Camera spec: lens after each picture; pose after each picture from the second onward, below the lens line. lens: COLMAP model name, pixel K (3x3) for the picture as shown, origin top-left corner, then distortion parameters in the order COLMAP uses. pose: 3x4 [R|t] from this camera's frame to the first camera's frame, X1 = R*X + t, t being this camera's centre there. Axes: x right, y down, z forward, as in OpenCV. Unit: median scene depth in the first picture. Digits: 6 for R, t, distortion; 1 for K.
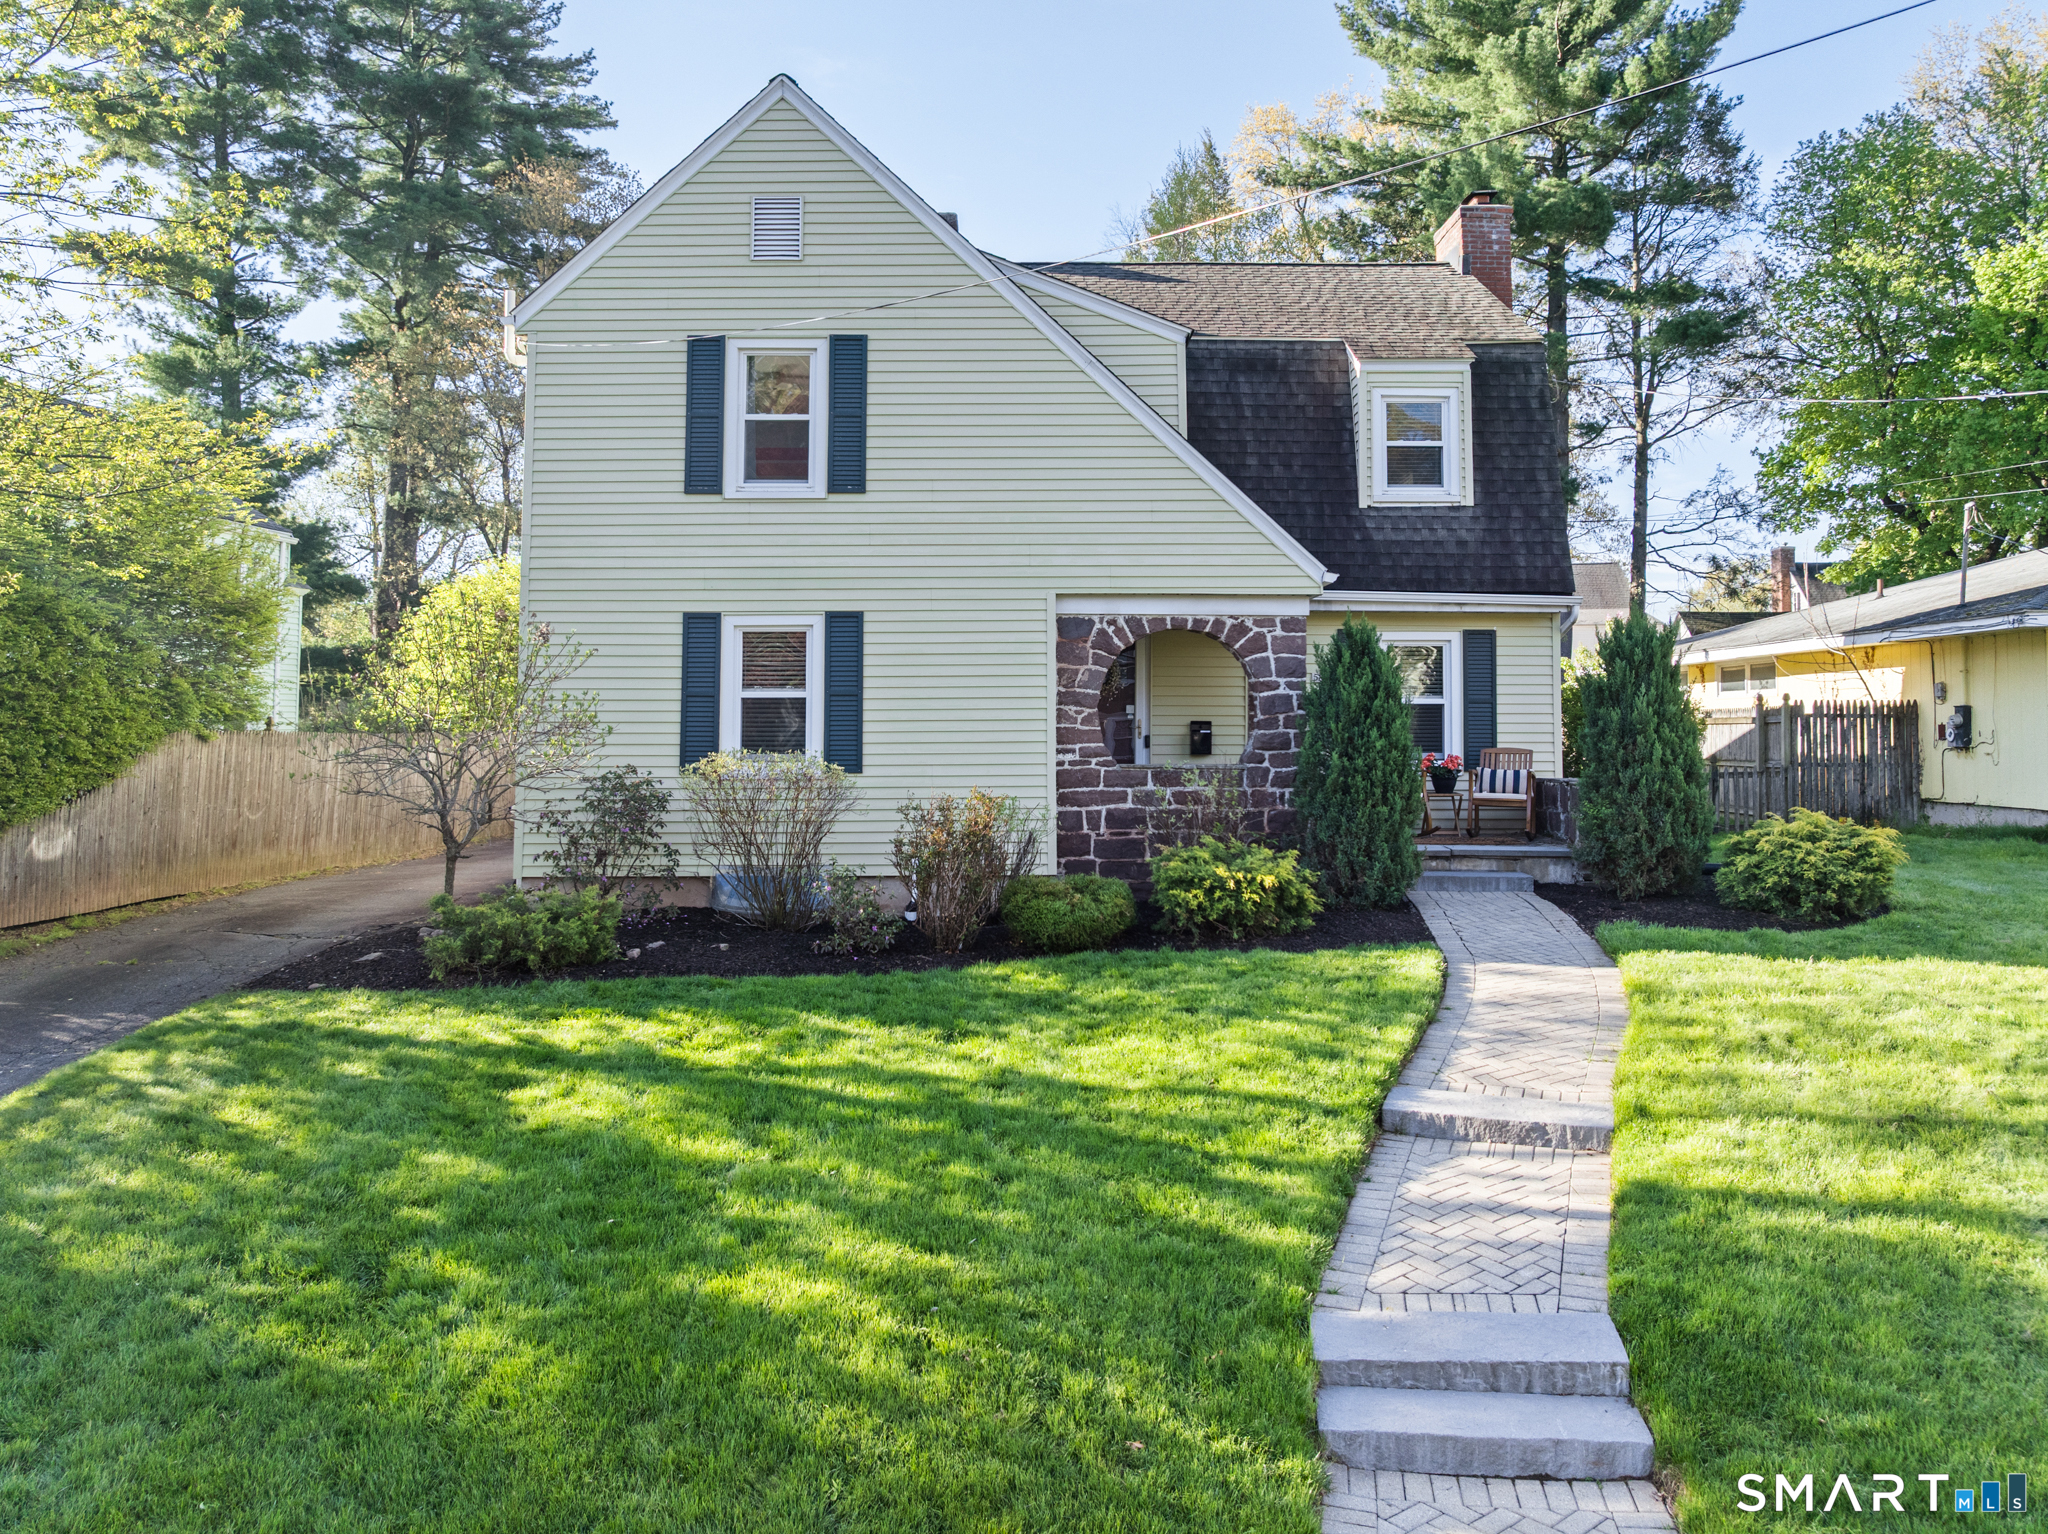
lens RADIAL K [[1458.5, 0, 1030.4], [0, 1458.5, 645.0], [0, 0, 1]] dist [-0.053207, 0.024849]
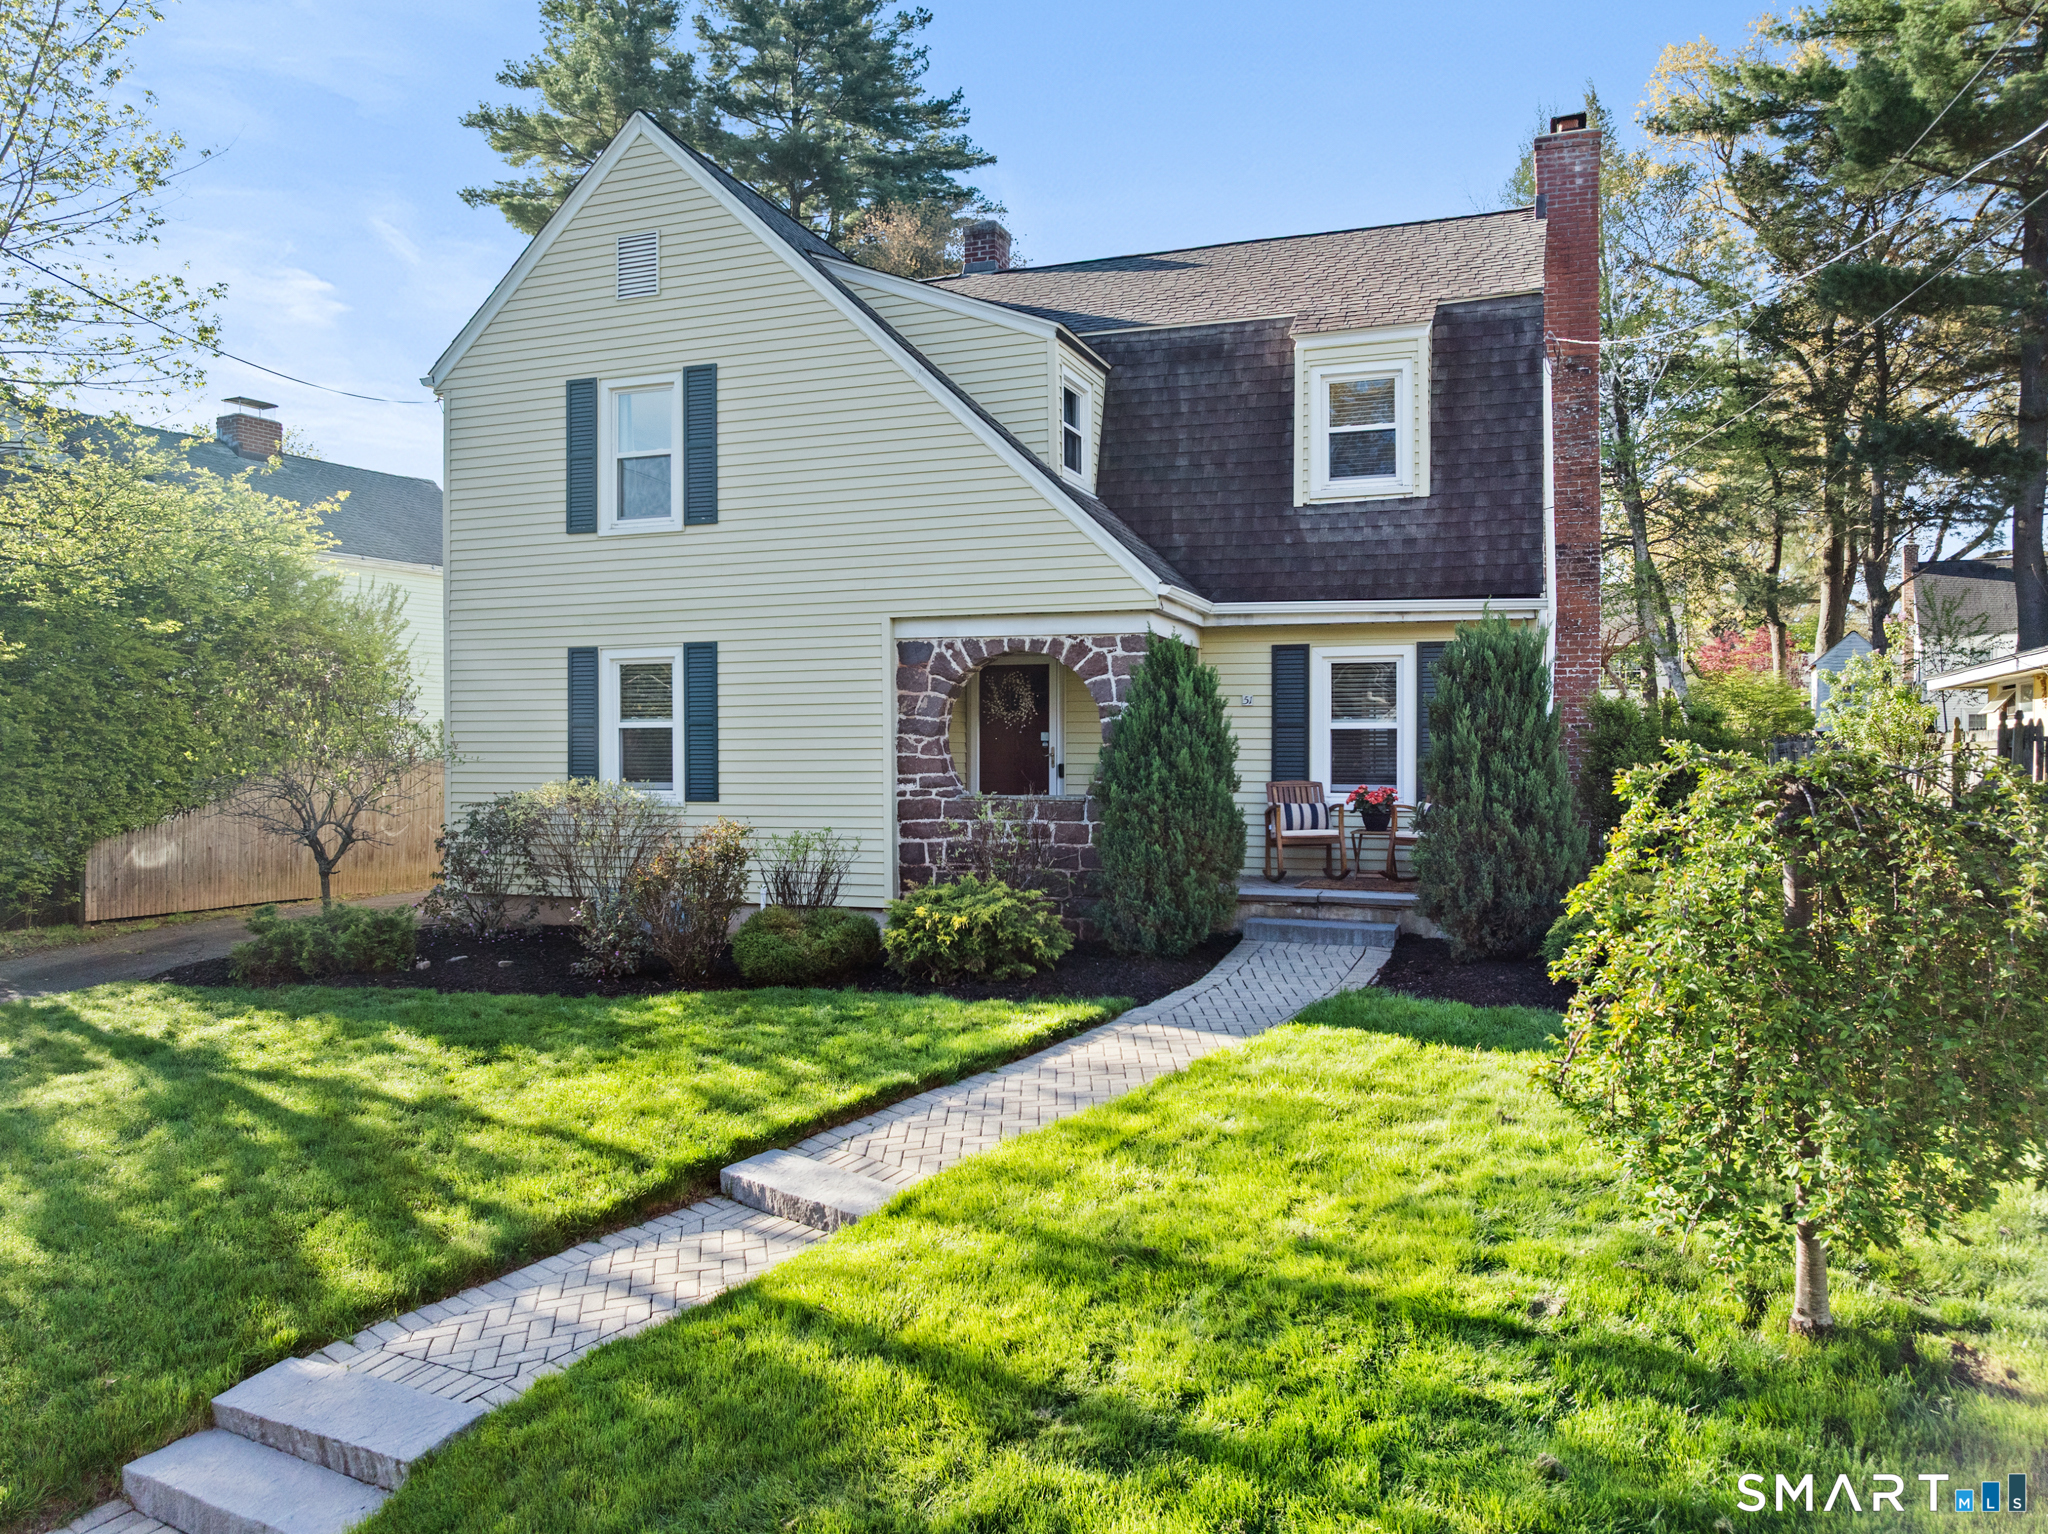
lens RADIAL K [[1458.5, 0, 1022.3], [0, 1458.5, 774.0], [0, 0, 1]] dist [-0.053207, 0.024849]
pose [[0.937572, 0.004216, -0.347766, 0.430439], [0.020898, 0.997437, 0.068432, 0.003793], [0.347163, -0.071427, 0.935081, 0.123578]]
